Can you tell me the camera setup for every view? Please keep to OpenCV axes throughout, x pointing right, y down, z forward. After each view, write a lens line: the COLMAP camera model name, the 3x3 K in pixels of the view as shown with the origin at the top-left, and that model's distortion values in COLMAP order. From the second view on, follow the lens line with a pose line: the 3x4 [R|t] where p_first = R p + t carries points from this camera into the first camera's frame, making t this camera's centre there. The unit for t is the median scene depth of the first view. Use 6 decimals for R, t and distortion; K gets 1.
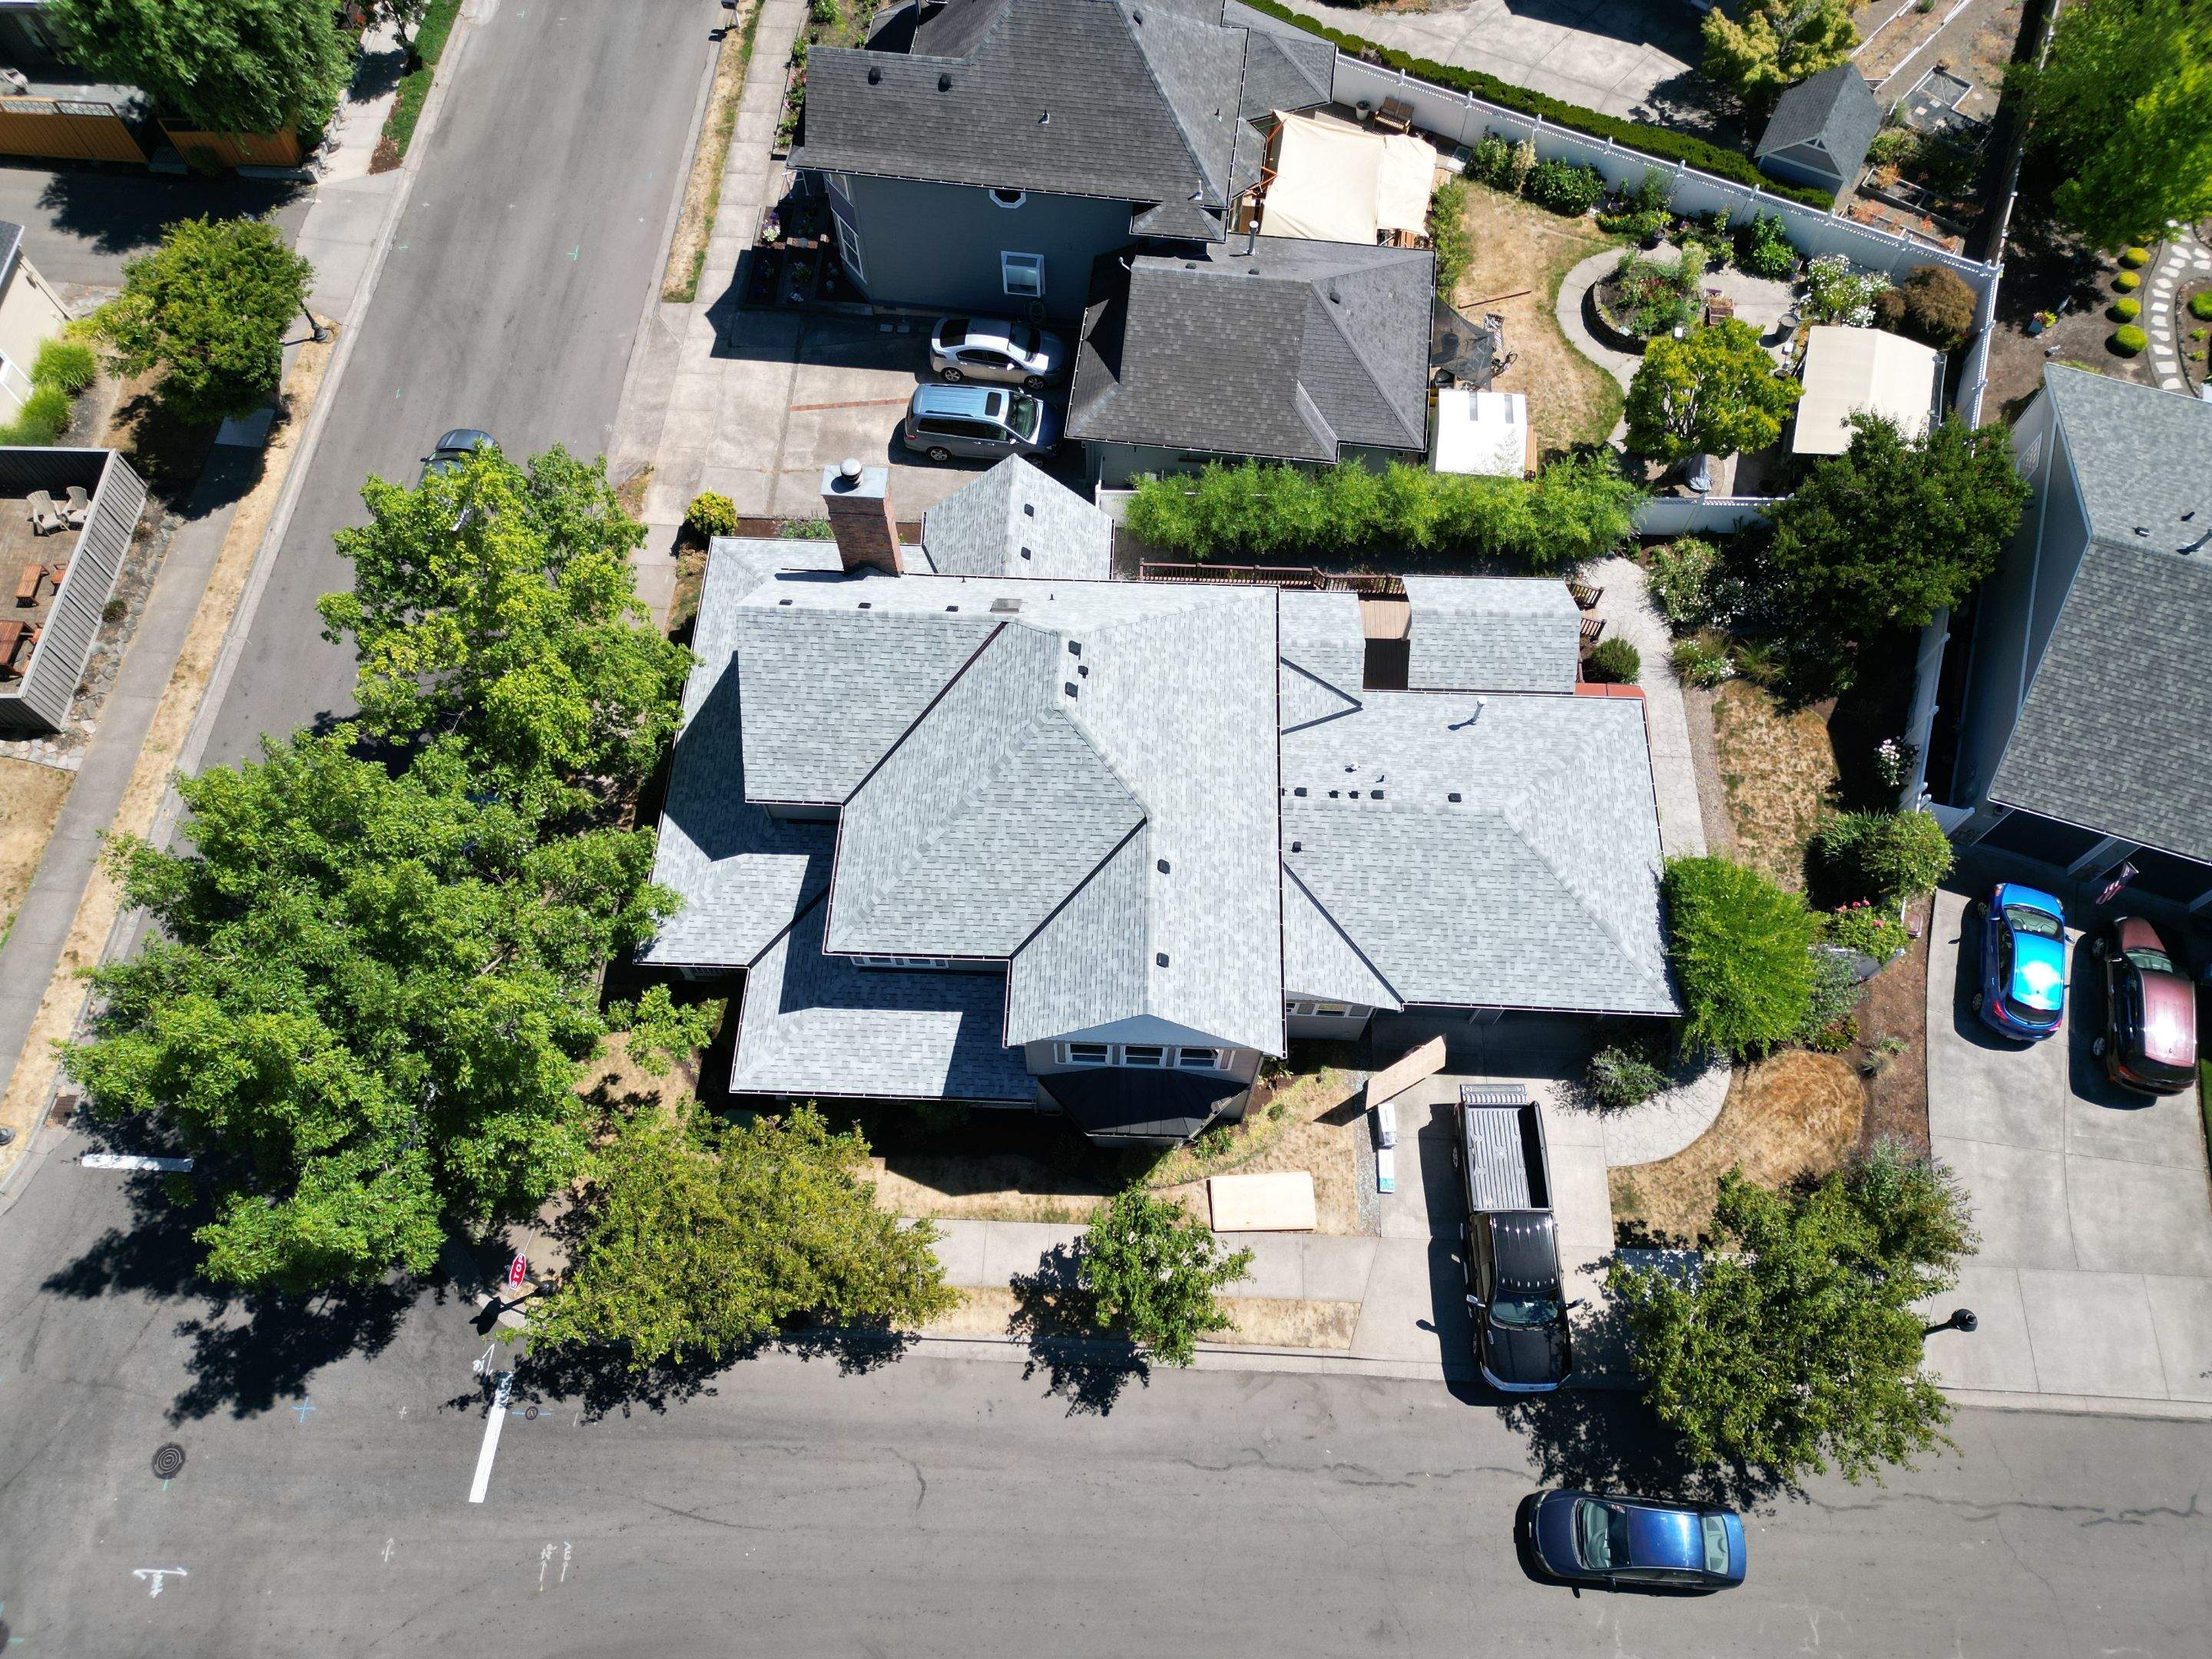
lens RADIAL K [[1531.9, 0, 1106.0], [0, 1531.9, 829.5], [0, 0, 1]] dist [0.041920, -0.041863]
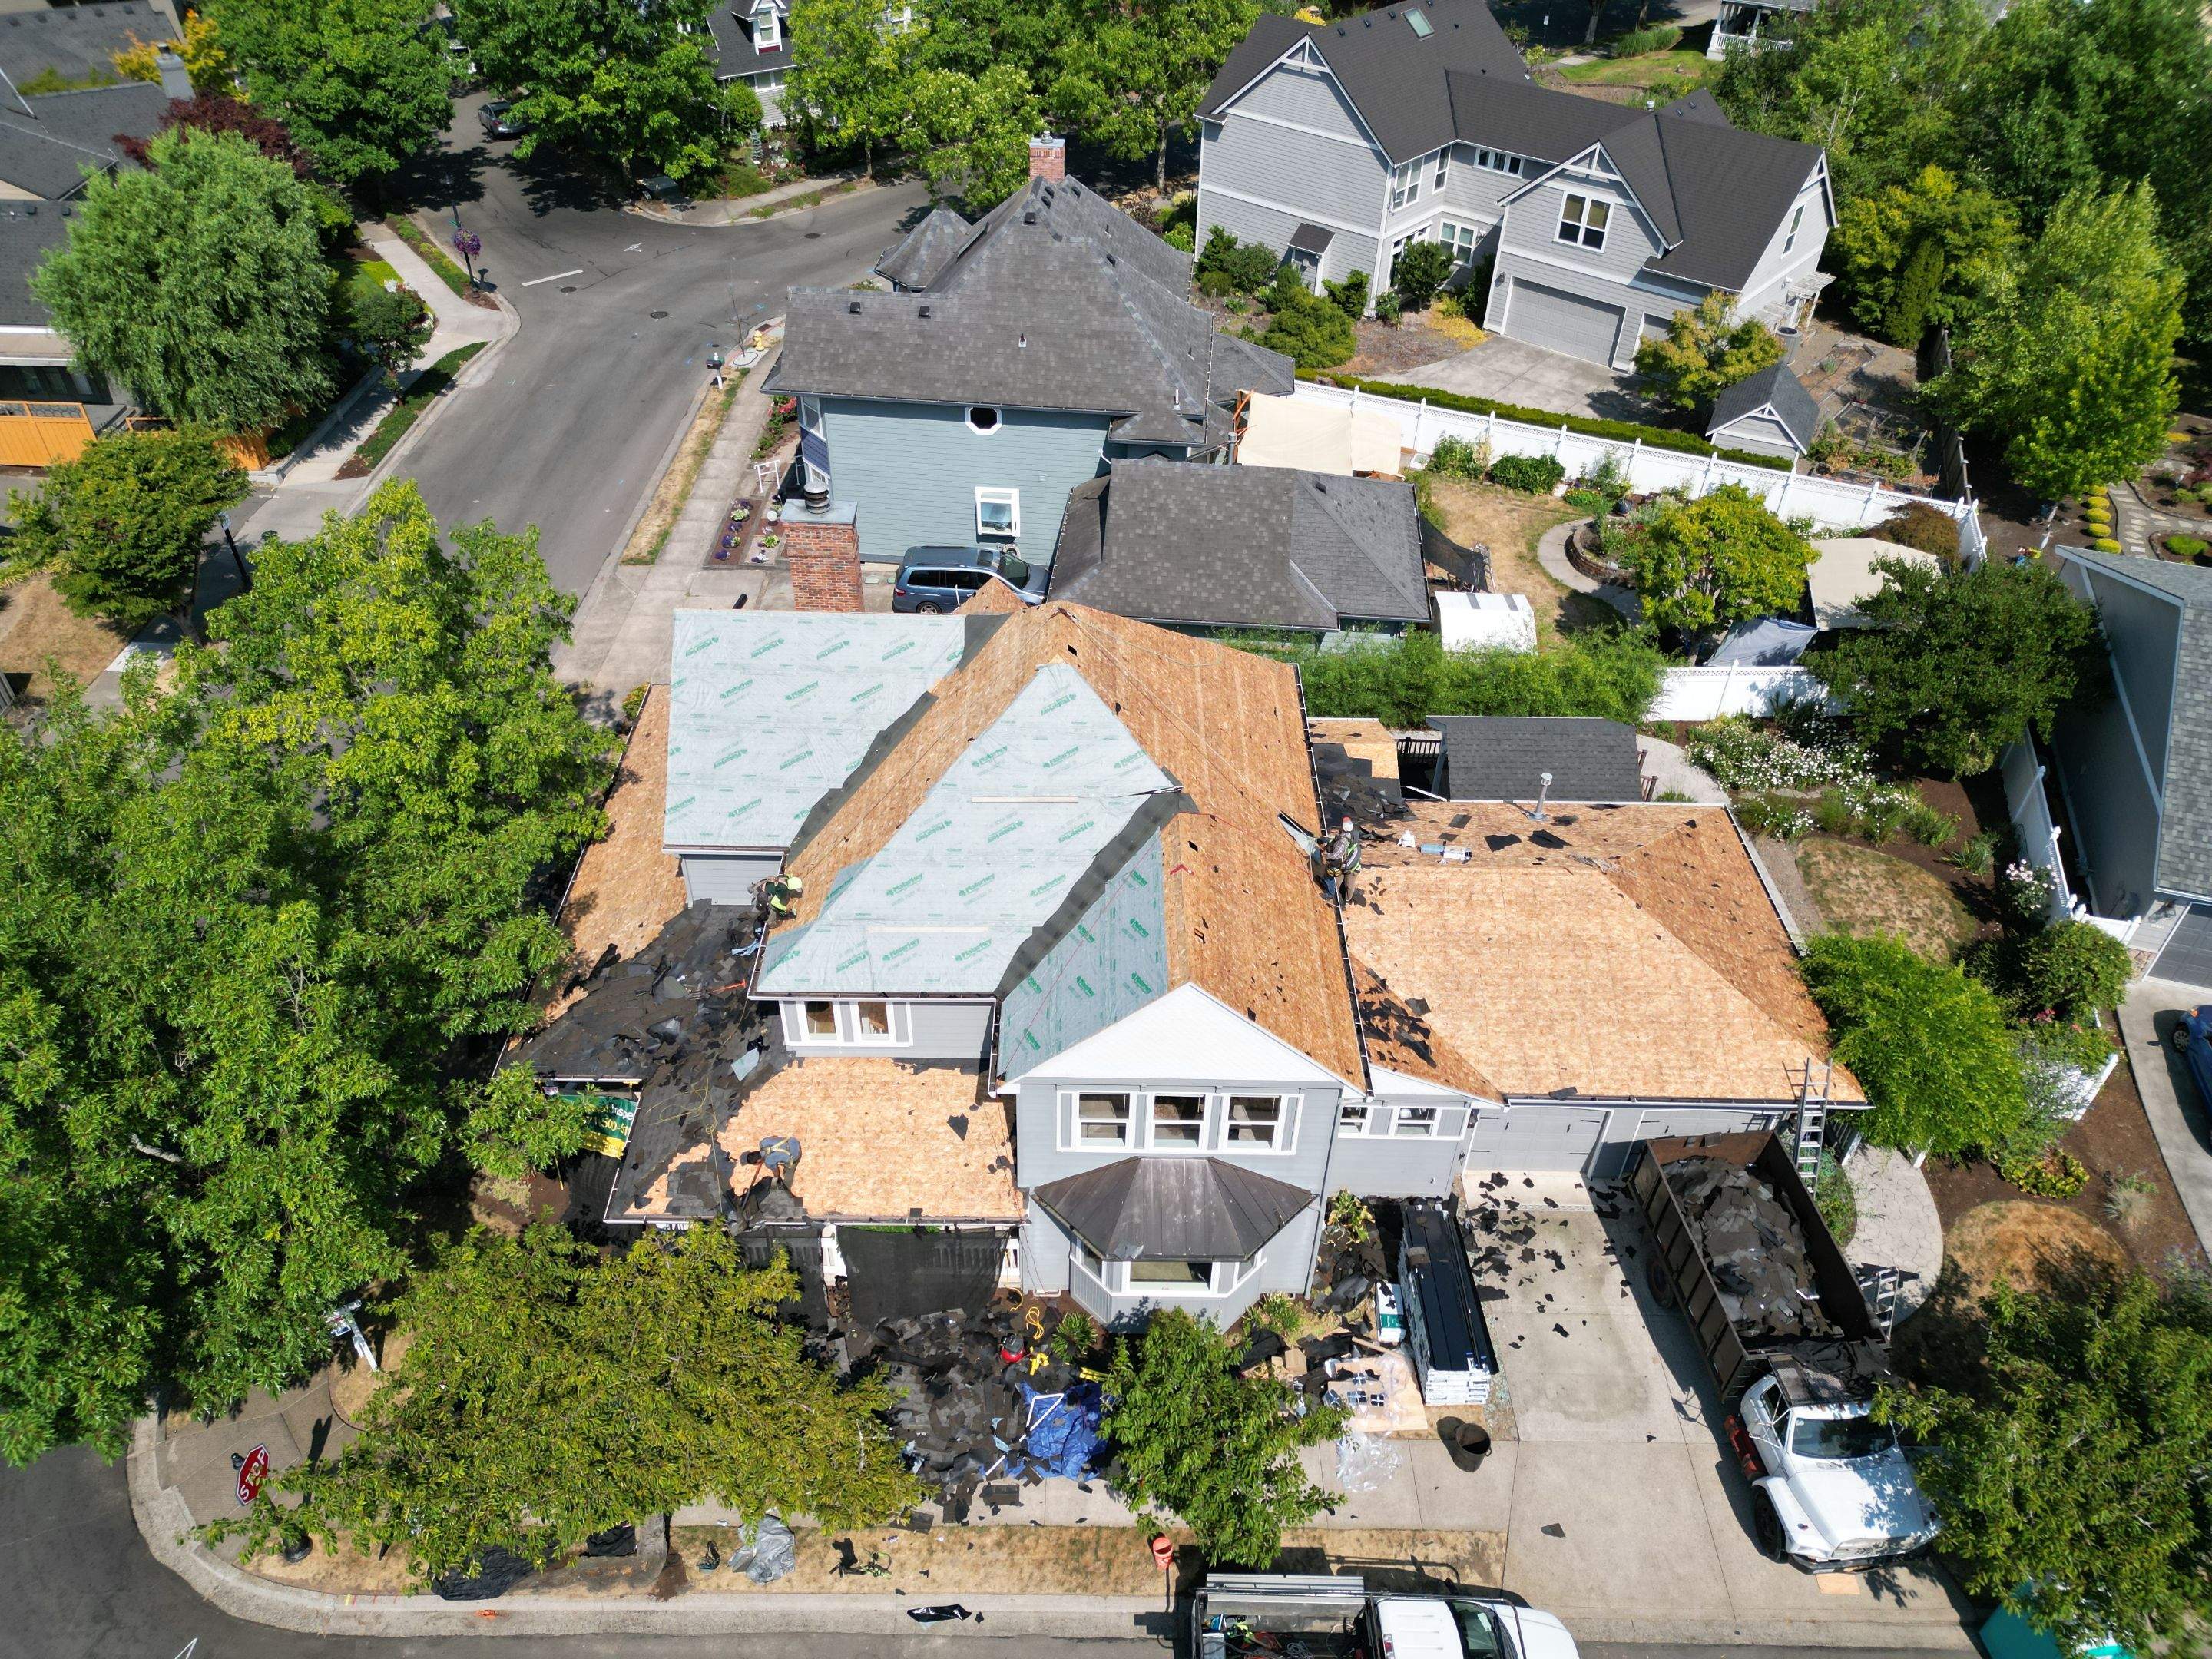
lens RADIAL K [[1531.9, 0, 1106.0], [0, 1531.9, 829.5], [0, 0, 1]] dist [0.041920, -0.041863]
pose [[0.999081, -0.010853, 0.041477, -0.029537], [0.026922, 0.911715, -0.409940, 0.238760], [-0.033366, 0.410679, 0.911169, 0.203922]]
